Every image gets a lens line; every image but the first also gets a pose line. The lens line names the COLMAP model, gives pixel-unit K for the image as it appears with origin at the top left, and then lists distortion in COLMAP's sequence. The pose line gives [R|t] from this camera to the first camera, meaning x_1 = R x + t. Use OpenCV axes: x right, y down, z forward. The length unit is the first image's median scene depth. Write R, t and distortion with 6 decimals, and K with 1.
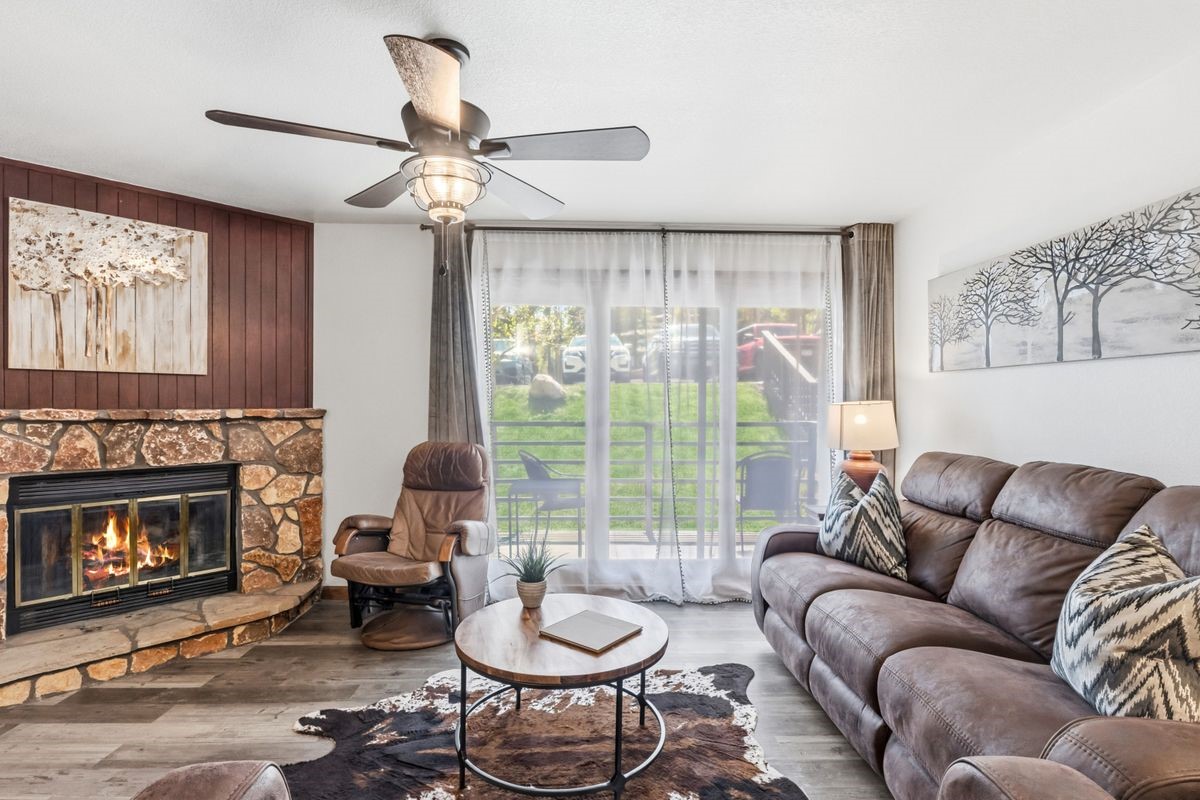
lens RADIAL K [[586.5, 0, 594.7], [0, 586.5, 409.3], [0, 0, 1]] dist [0.000075, -0.002662]
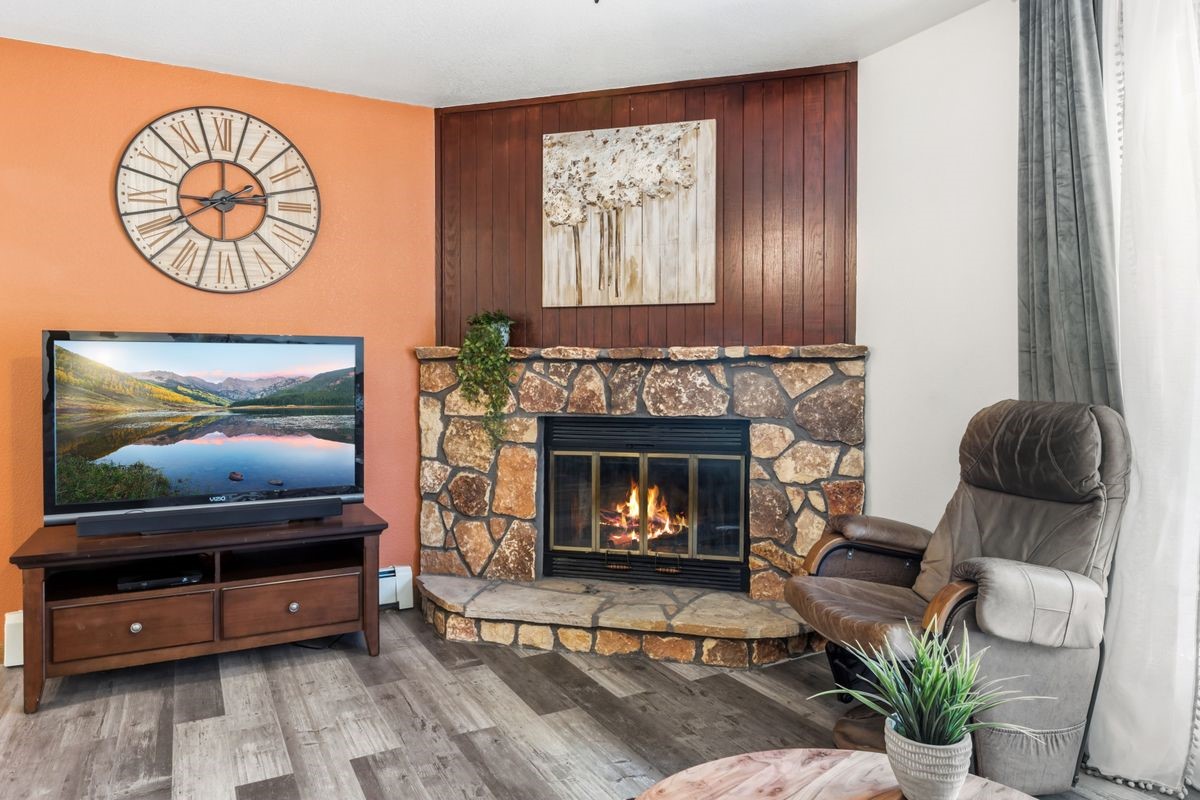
lens RADIAL K [[763.5, 0, 606.3], [0, 763.5, 381.0], [0, 0, 1]] dist [-0.006184, -0.003461]
pose [[0.458489, 0.003515, -0.888693, 0.182043], [-0.004539, 0.999988, 0.001613, 0.047487], [0.888688, 0.003294, 0.458500, 0.451215]]
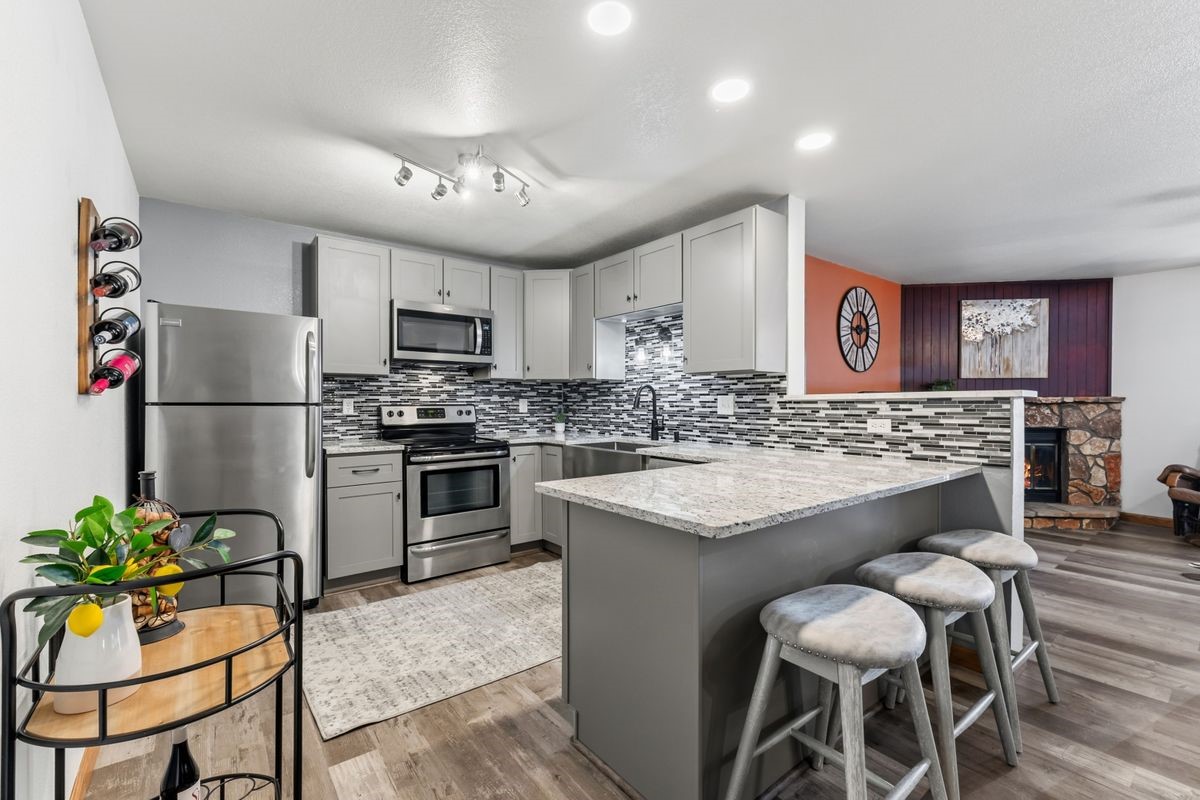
lens RADIAL K [[507.9, 0, 596.0], [0, 507.9, 404.8], [0, 0, 1]] dist [0.004559, 0.000398]
pose [[0.586123, 0.002965, -0.810217, -0.228503], [-0.004704, 0.999989, 0.000256, 0.032342], [0.810208, 0.003661, 0.586130, -1.117042]]
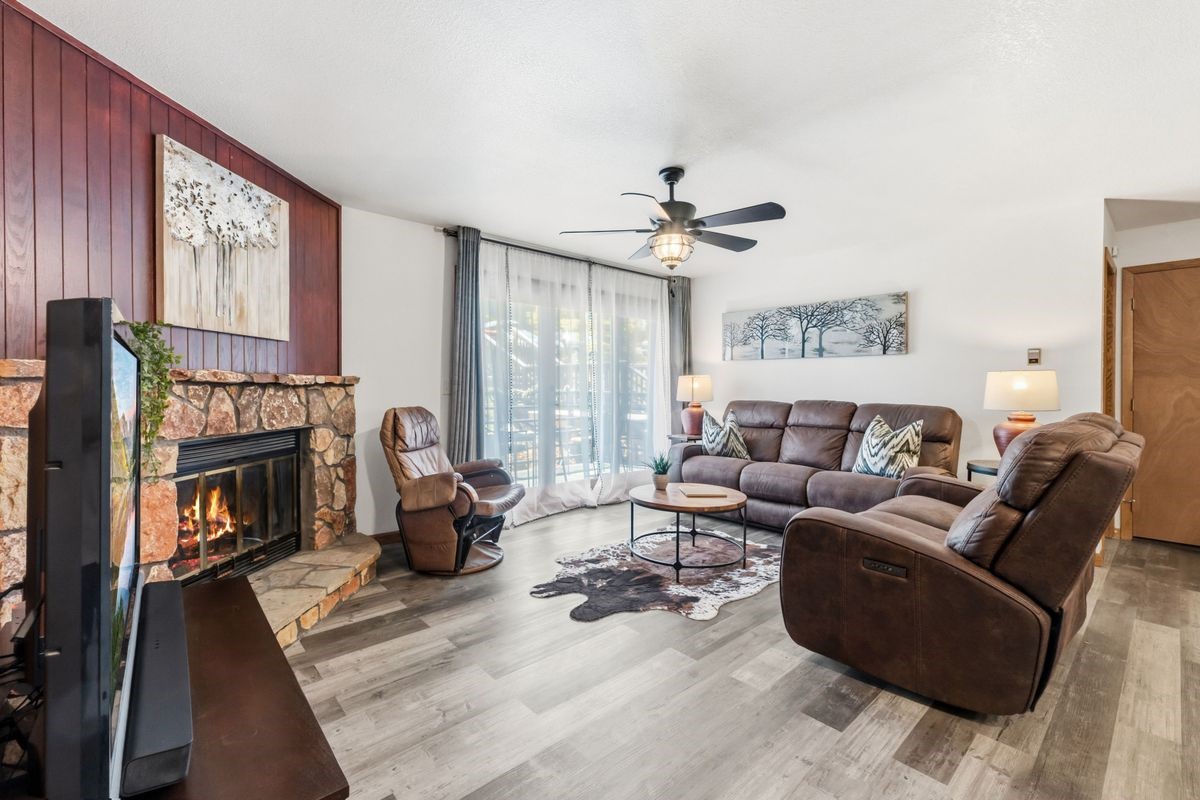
lens RADIAL K [[507.9, 0, 593.4], [0, 507.9, 390.3], [0, 0, 1]] dist [0.004559, 0.000398]
pose [[0.771934, -0.005717, 0.635677, -0.891598], [0.005723, 0.999982, 0.002044, 0.031183], [-0.635677, 0.002060, 0.771952, -0.027989]]
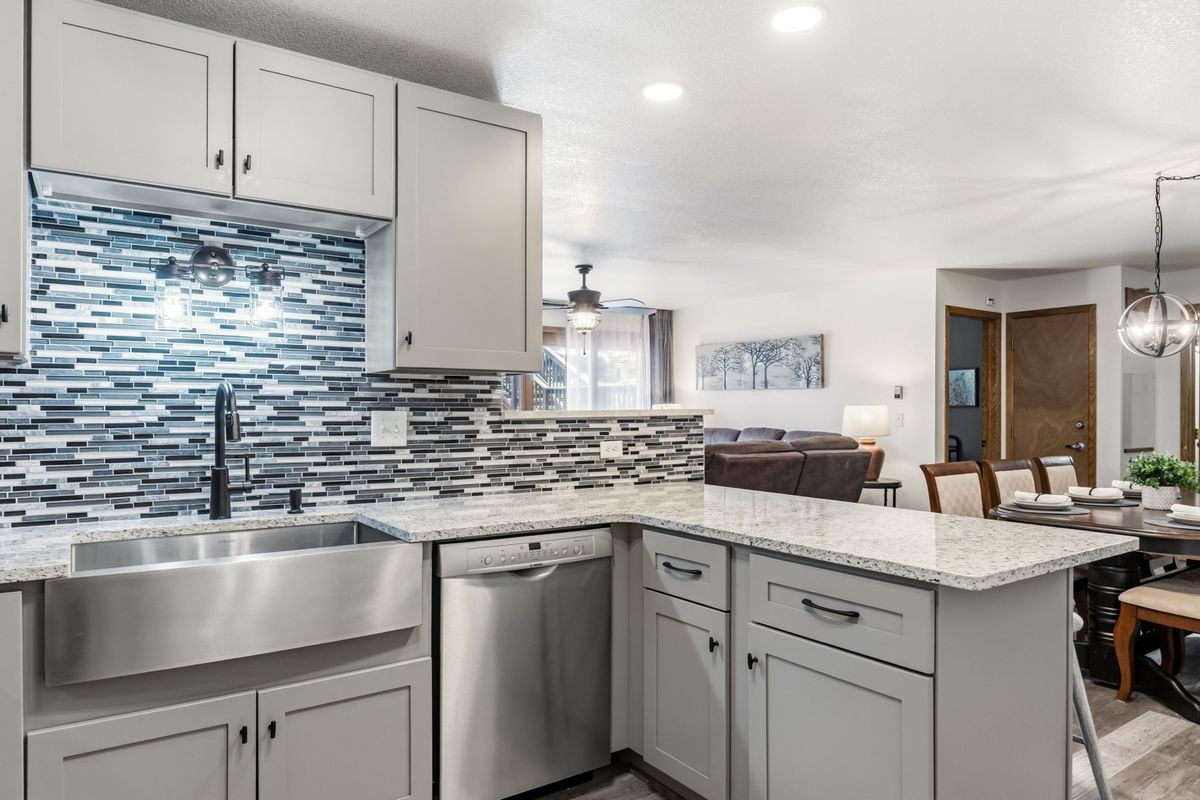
lens RADIAL K [[763.5, 0, 588.5], [0, 763.5, 408.7], [0, 0, 1]] dist [-0.006184, -0.003461]
pose [[0.844140, -0.001813, 0.536119, -1.255302], [0.005612, 0.999969, -0.005455, 0.014378], [-0.536093, 0.007613, 0.844125, -1.117653]]
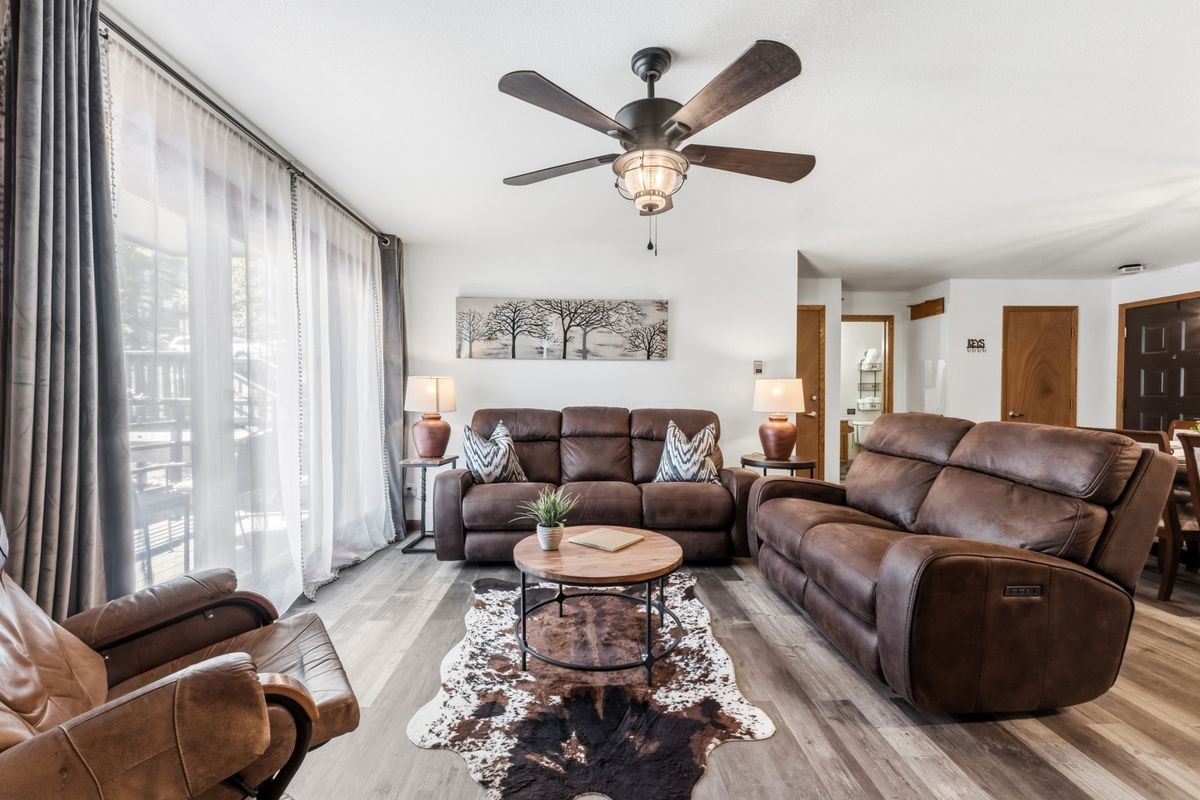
lens RADIAL K [[507.9, 0, 594.7], [0, 507.9, 398.3], [0, 0, 1]] dist [0.004559, 0.000398]
pose [[-0.002401, -0.017890, 0.999837, -0.795172], [0.006035, 0.999821, 0.017904, 0.020794], [-0.999979, 0.006077, -0.002293, 0.698125]]
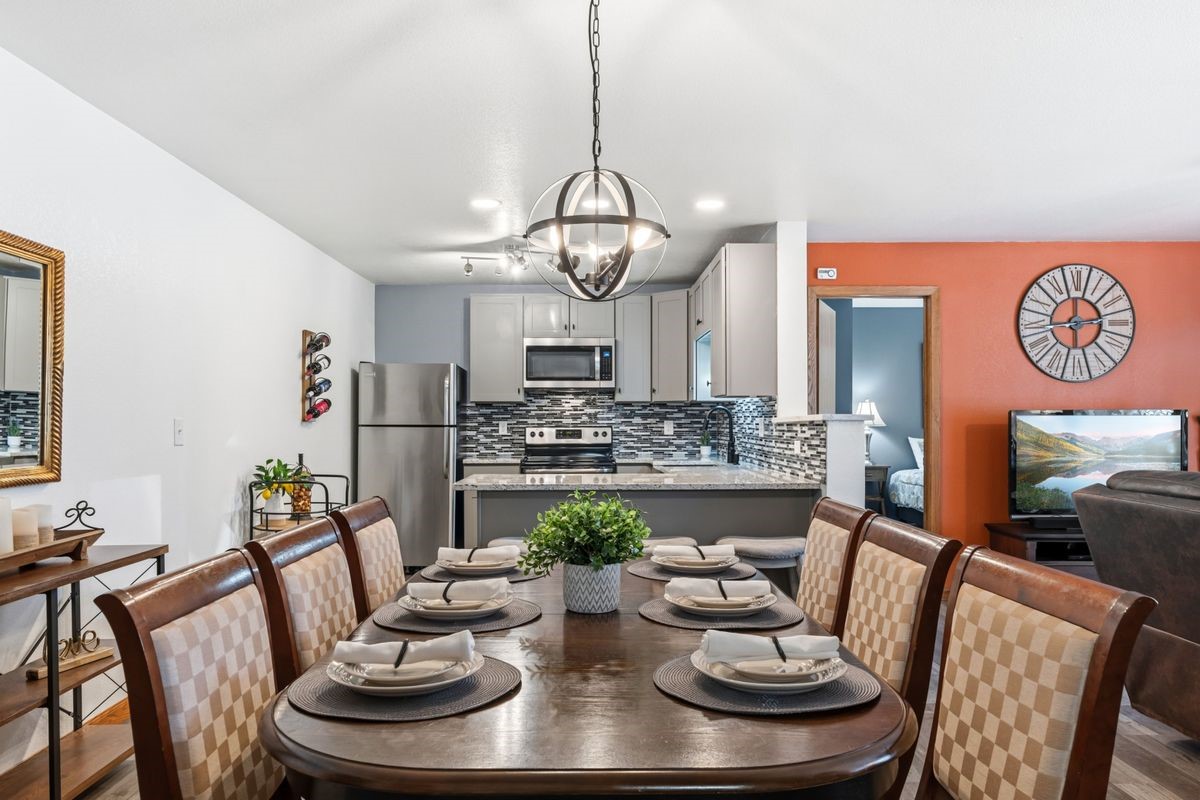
lens RADIAL K [[837.1, 0, 599.2], [0, 837.1, 409.5], [0, 0, 1]] dist [-0.002069, -0.003907]
pose [[-0.024877, -0.015287, -0.999574, 0.847283], [-0.005357, 0.999871, -0.015159, 0.021763], [0.999676, 0.004978, -0.024955, -0.544381]]
